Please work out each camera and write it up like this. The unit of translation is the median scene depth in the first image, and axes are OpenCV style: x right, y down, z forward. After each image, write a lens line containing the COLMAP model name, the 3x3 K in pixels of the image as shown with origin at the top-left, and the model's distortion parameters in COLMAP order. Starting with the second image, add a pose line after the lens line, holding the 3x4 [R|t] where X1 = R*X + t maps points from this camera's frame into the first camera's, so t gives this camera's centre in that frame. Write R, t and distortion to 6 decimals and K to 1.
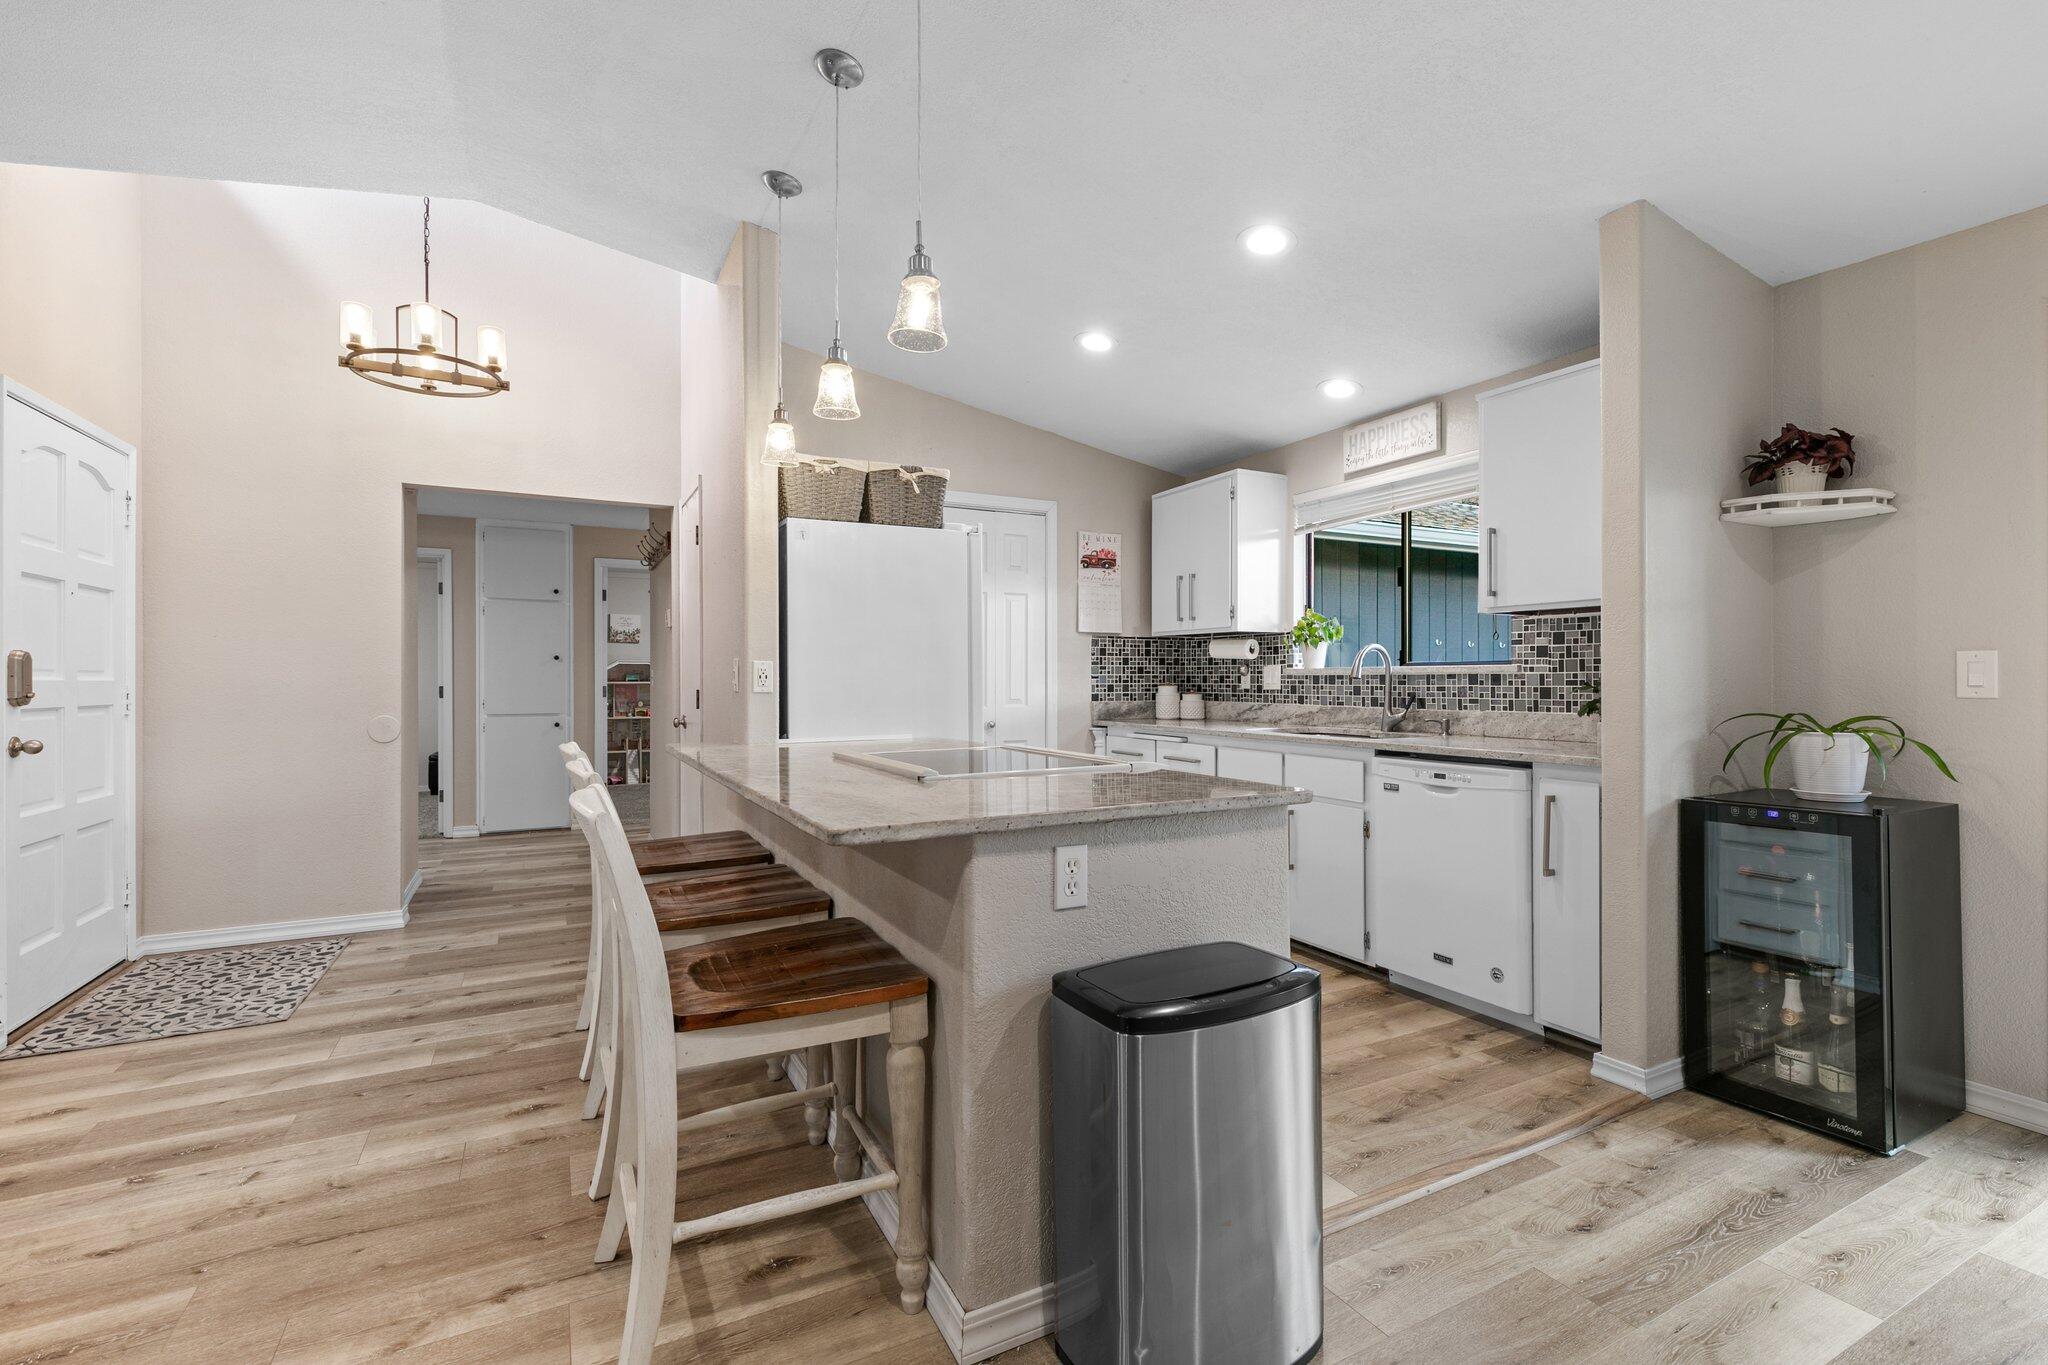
lens RADIAL K [[913.1, 0, 1035.4], [0, 913.1, 678.3], [0, 0, 1]] dist [0.007884, -0.002370]
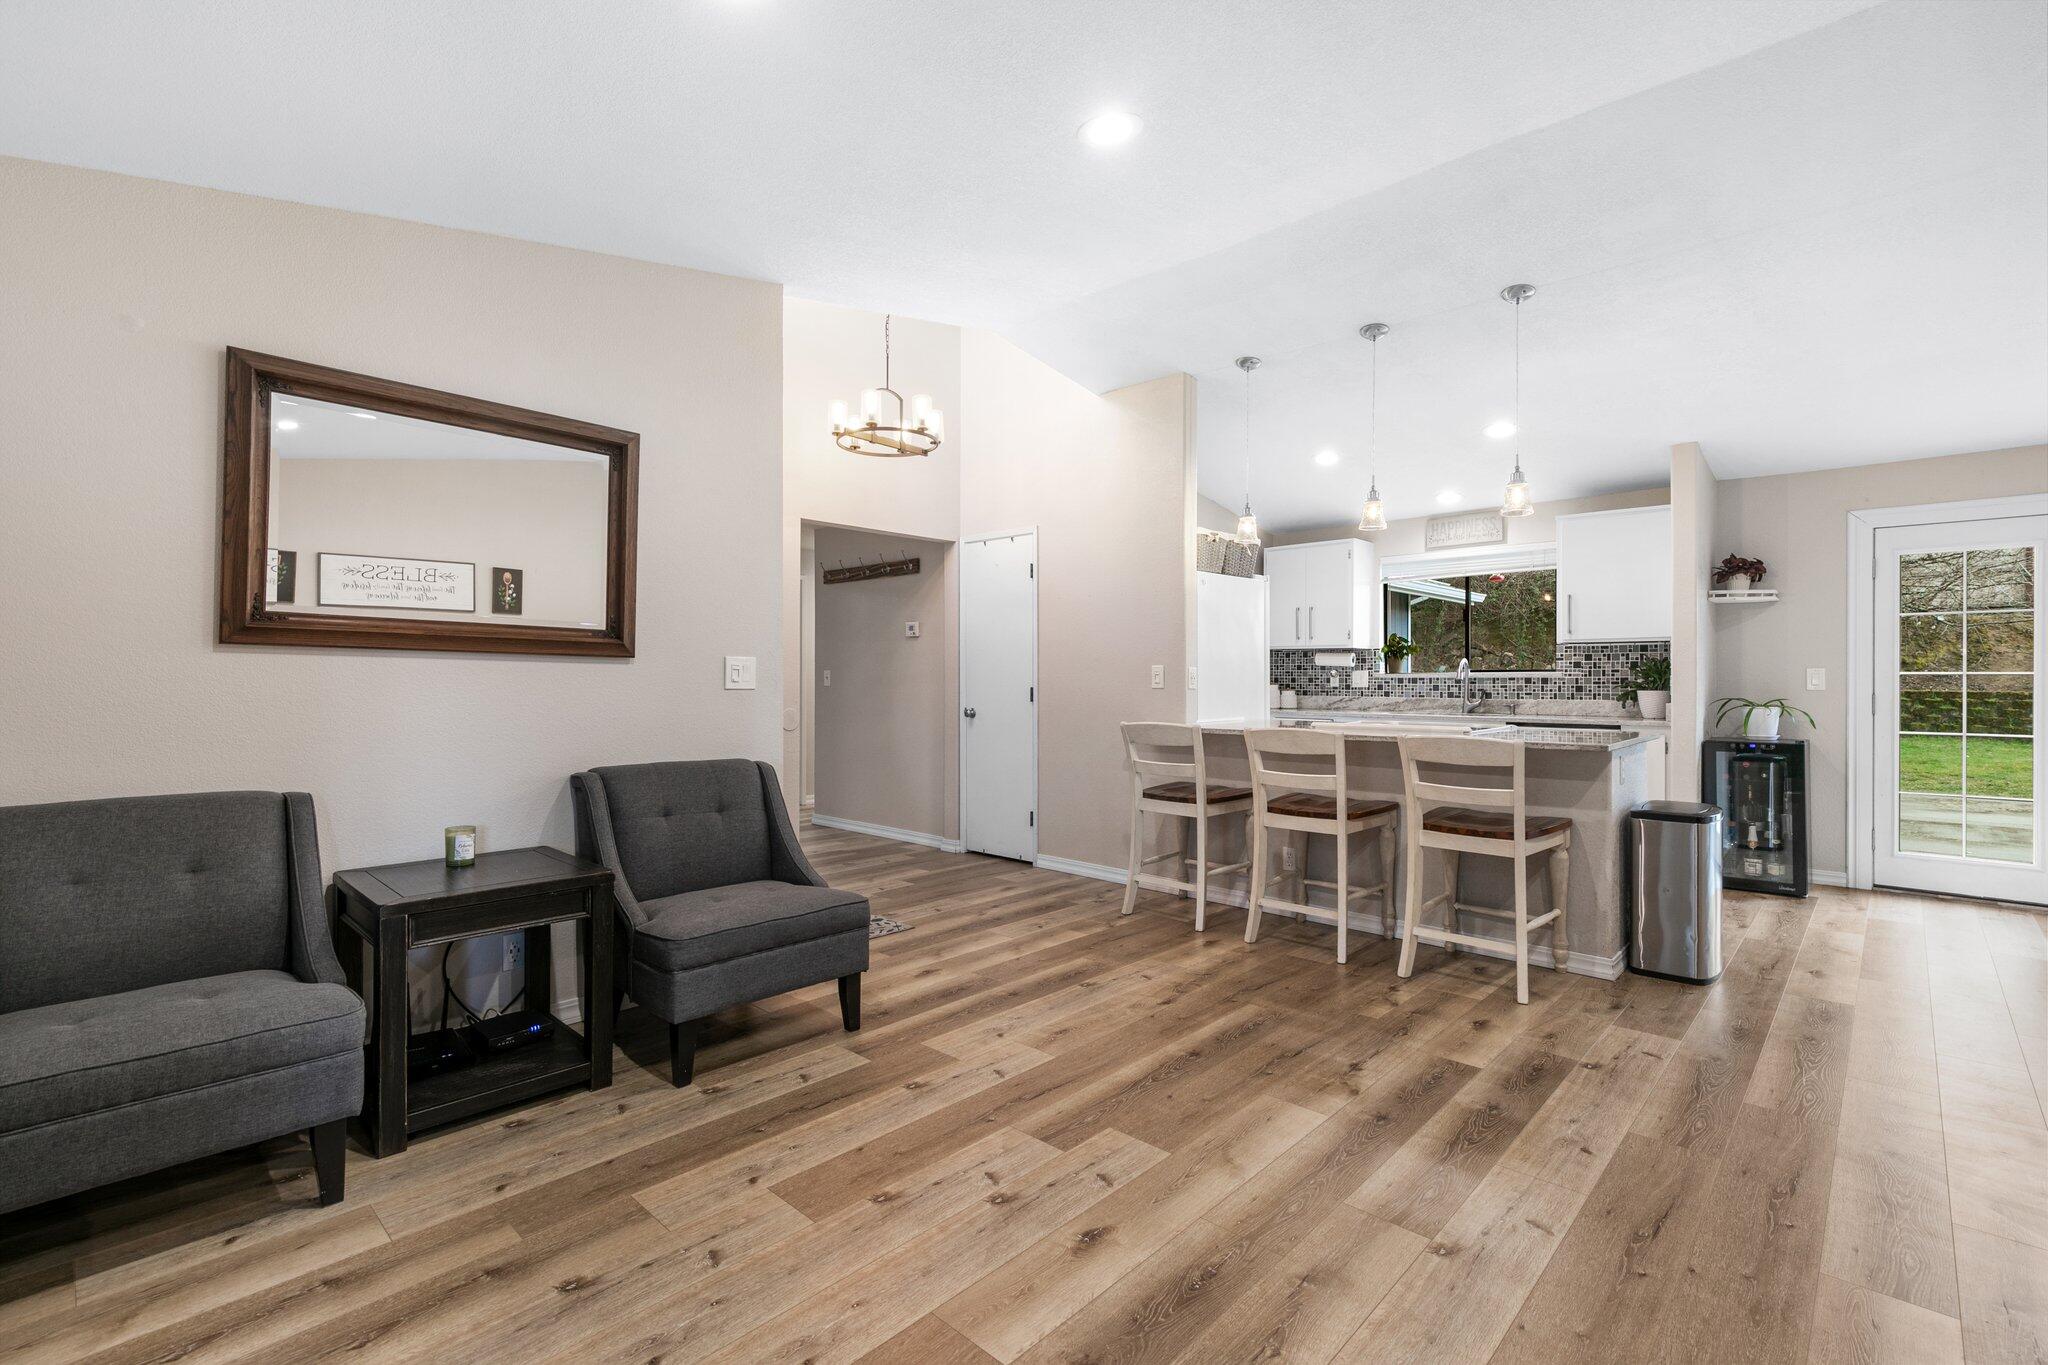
lens RADIAL K [[913.1, 0, 1034.0], [0, 913.1, 676.4], [0, 0, 1]] dist [0.007884, -0.002370]
pose [[0.948470, 0.003633, 0.316847, -0.904927], [-0.003176, 0.999993, -0.001958, -0.000752], [-0.316852, 0.000851, 0.948475, -0.296438]]
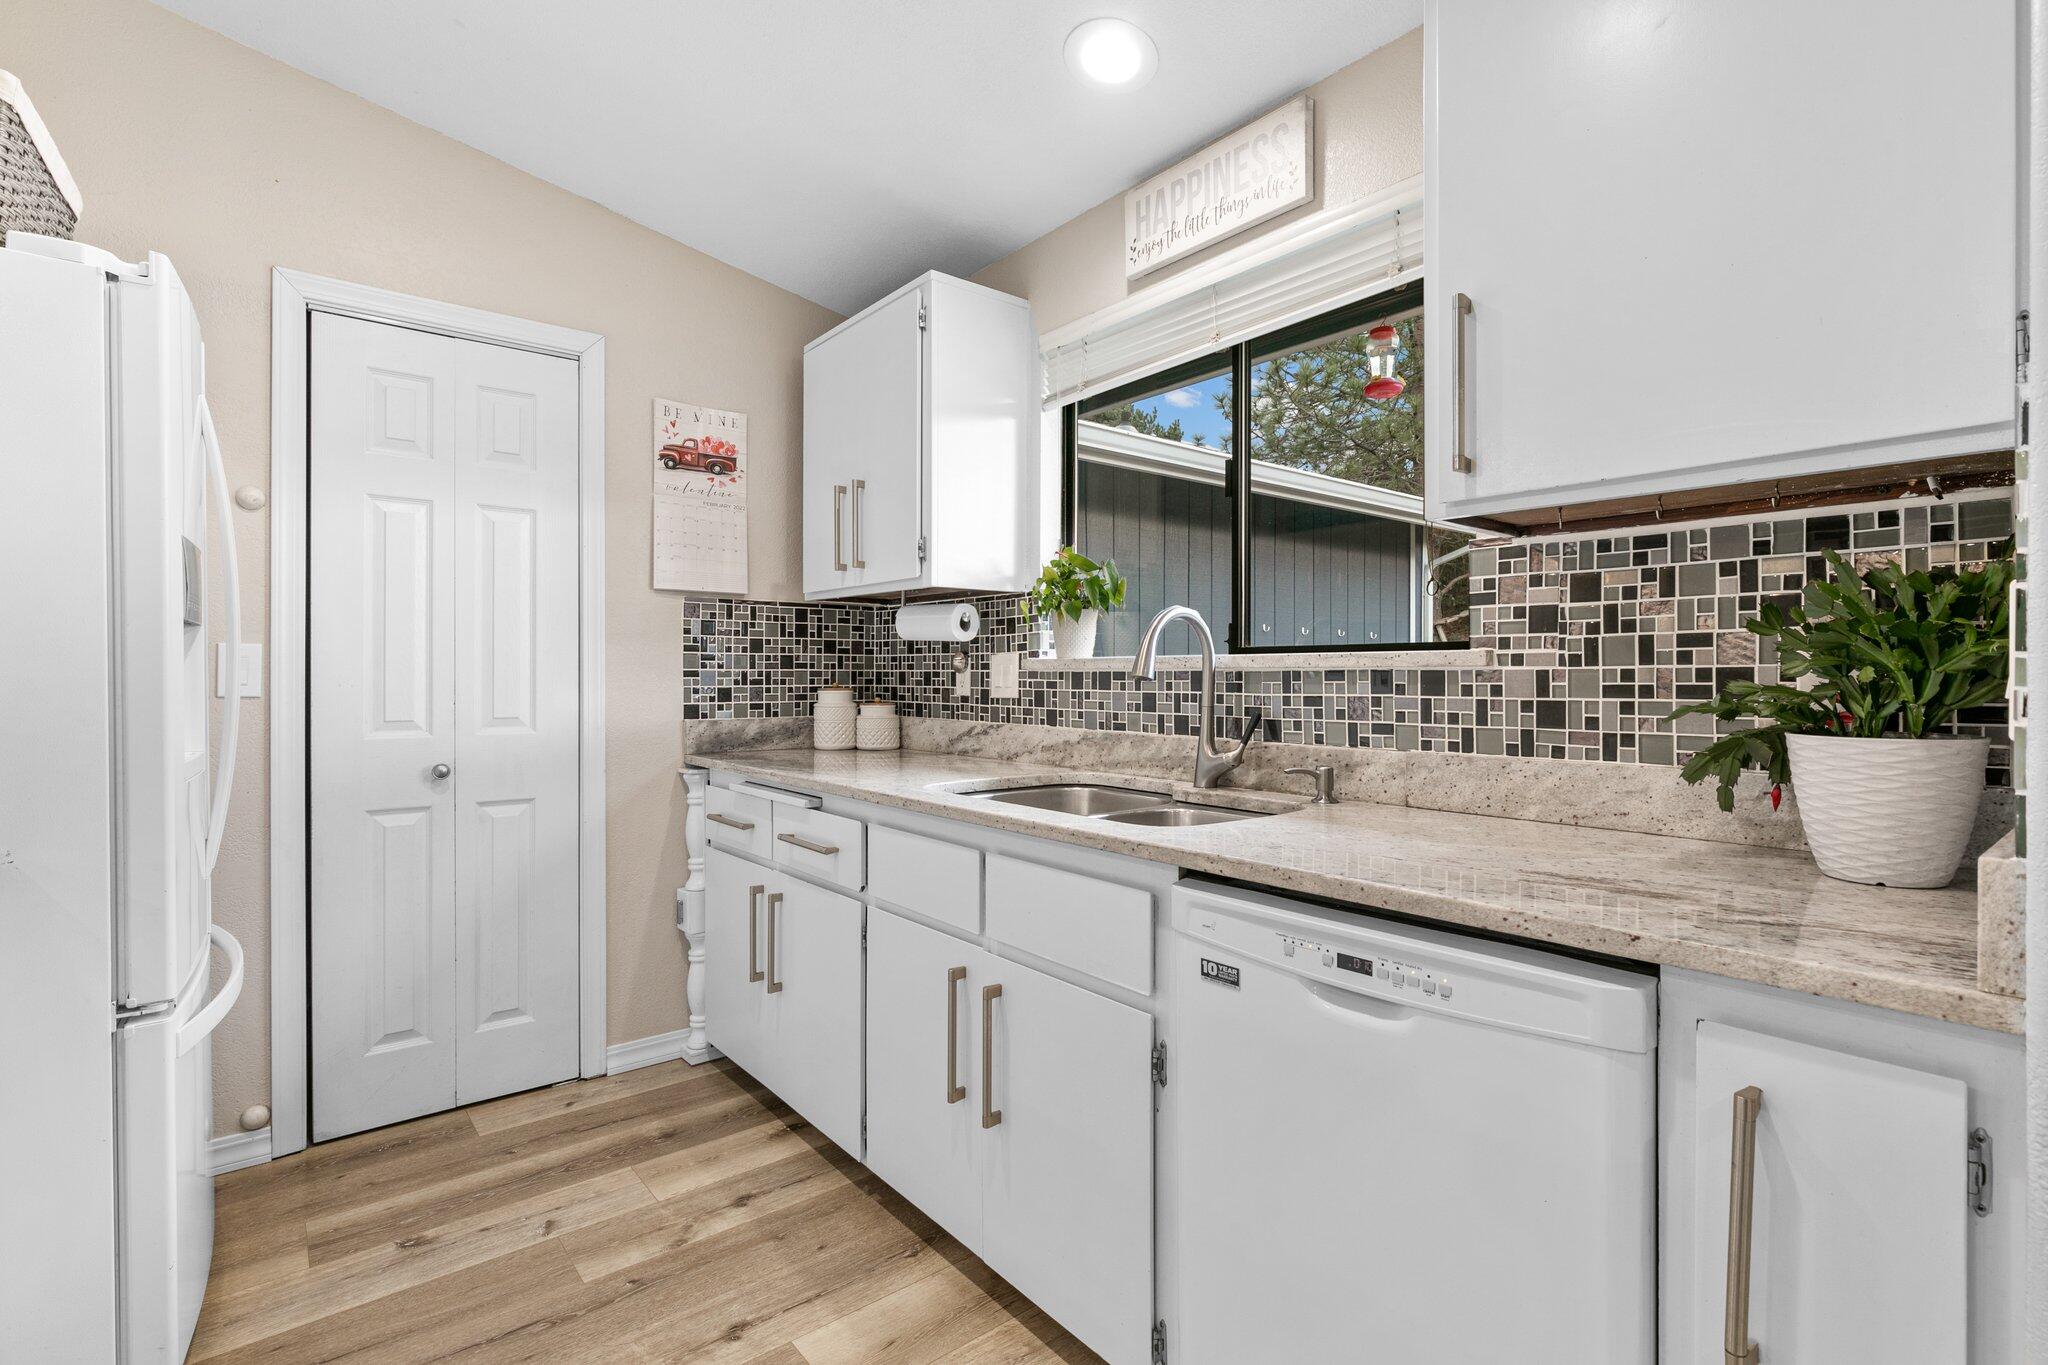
lens RADIAL K [[959.1, 0, 1035.3], [0, 959.1, 676.8], [0, 0, 1]] dist [0.001426, -0.001609]
pose [[0.980586, 0.001444, 0.196082, 0.210944], [-0.002026, 0.999994, 0.002766, -0.002306], [-0.196077, -0.003110, 0.980584, 0.558225]]
